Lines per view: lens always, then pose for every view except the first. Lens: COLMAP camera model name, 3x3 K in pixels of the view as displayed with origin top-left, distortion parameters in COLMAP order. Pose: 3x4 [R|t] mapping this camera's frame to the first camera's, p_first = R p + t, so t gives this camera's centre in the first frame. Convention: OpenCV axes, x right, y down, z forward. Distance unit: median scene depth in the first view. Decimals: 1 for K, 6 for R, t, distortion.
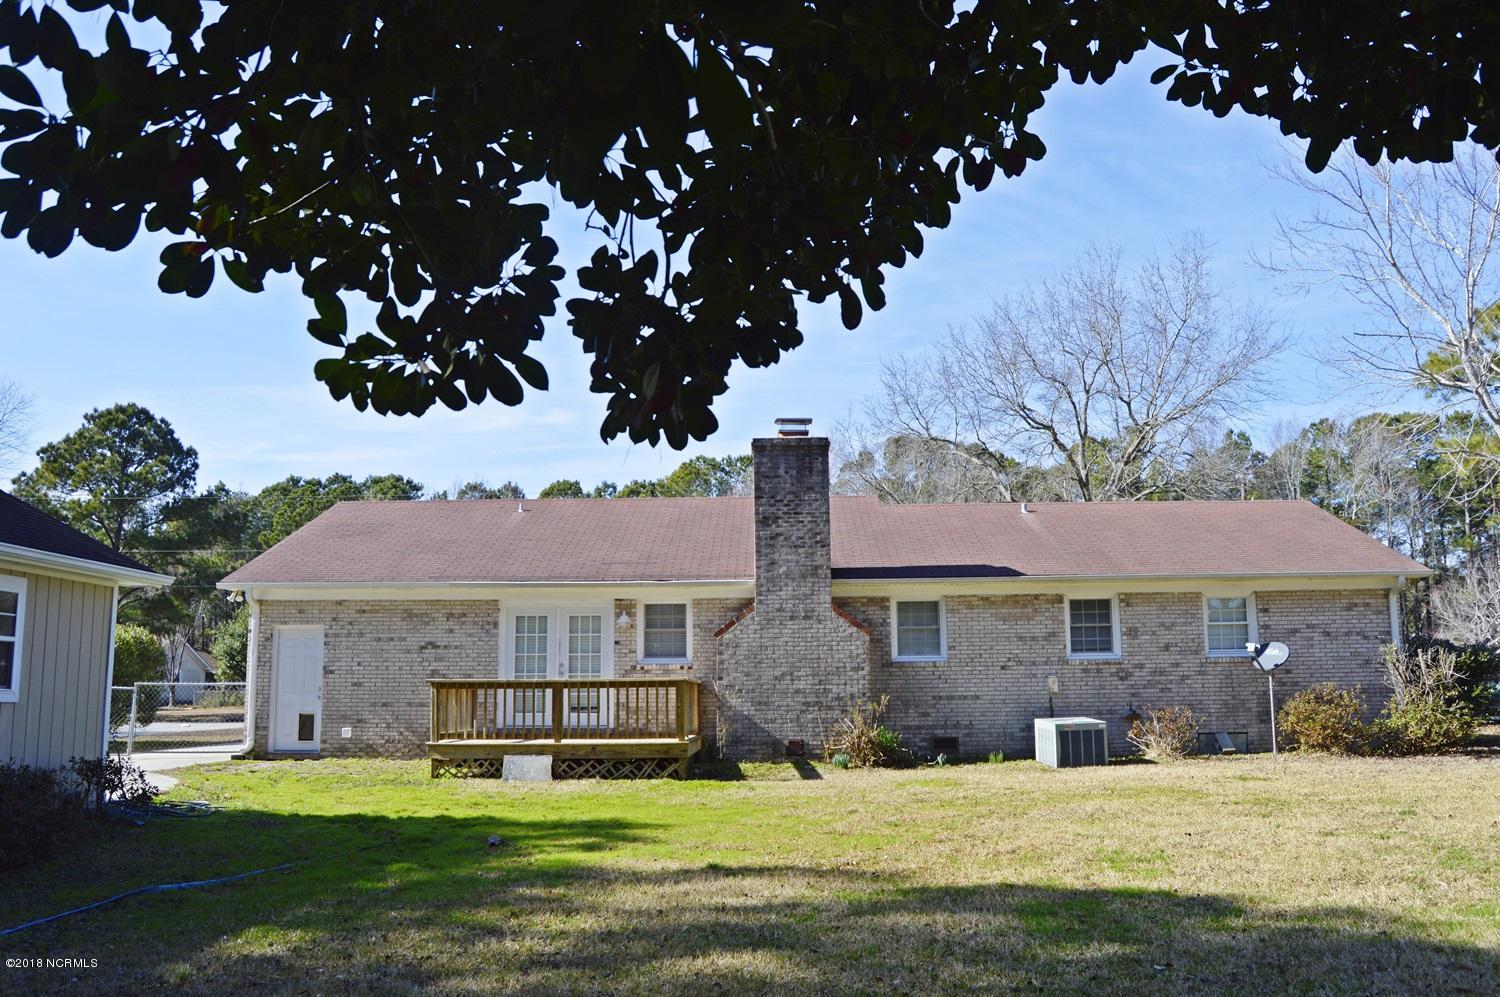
lens RADIAL K [[1257.7, 0, 749.4], [0, 1257.7, 504.5], [0, 0, 1]] dist [-0.078854, -0.001903]
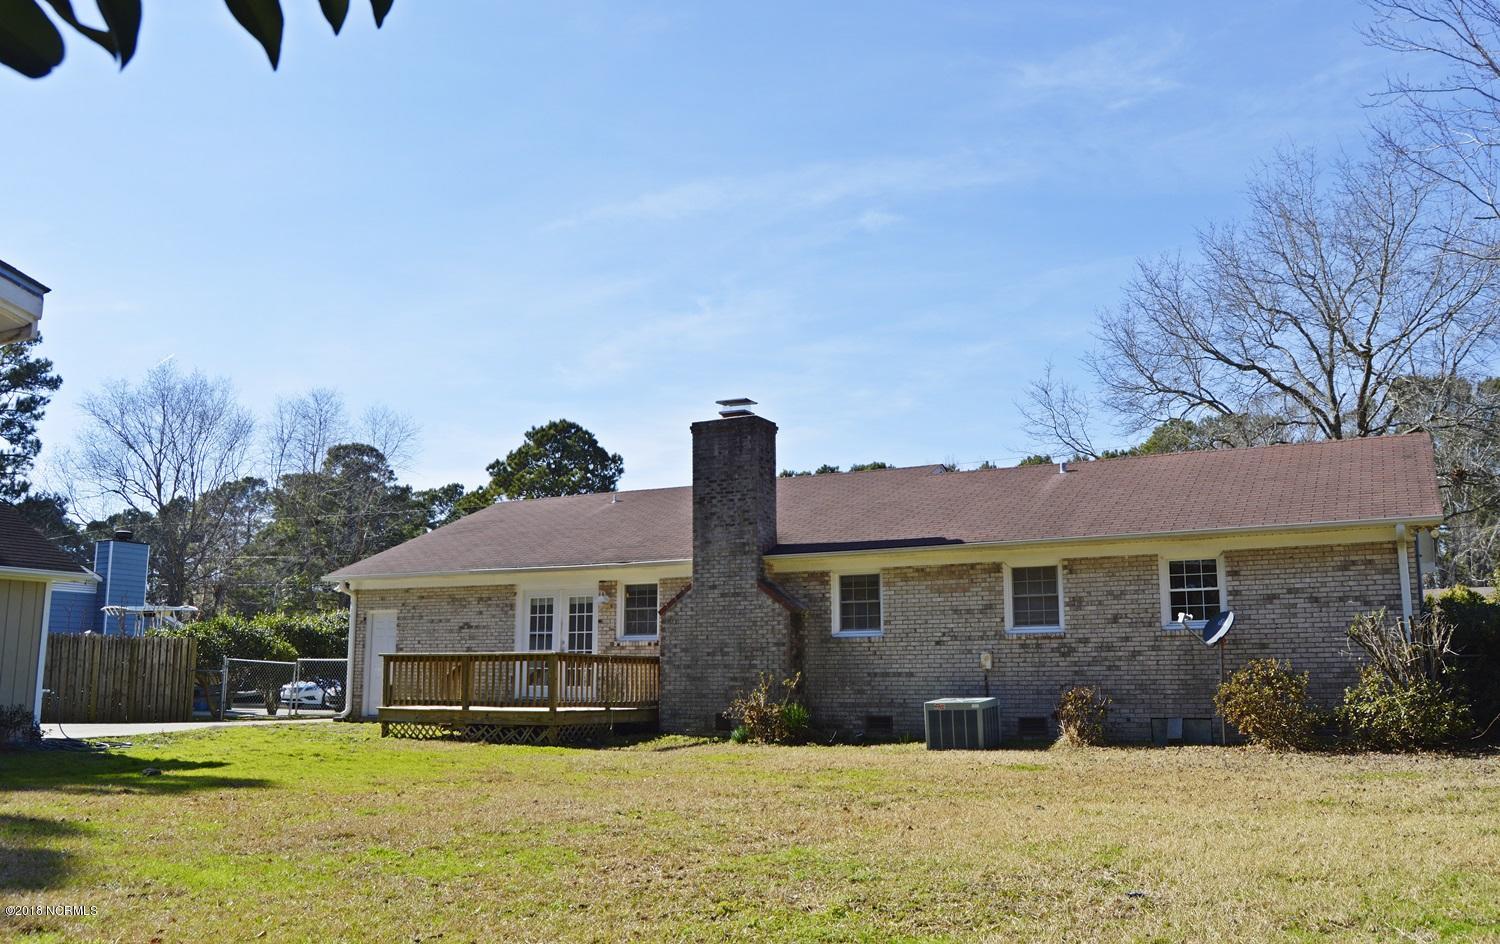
lens RADIAL K [[1302.7, 0, 753.6], [0, 1302.7, 446.8], [0, 0, 1]] dist [-0.086831, 0.010607]
pose [[0.877308, -0.076430, -0.473803, 0.551443], [0.062890, 0.997033, -0.044385, 0.018116], [0.475789, 0.009142, 0.879512, 0.076951]]
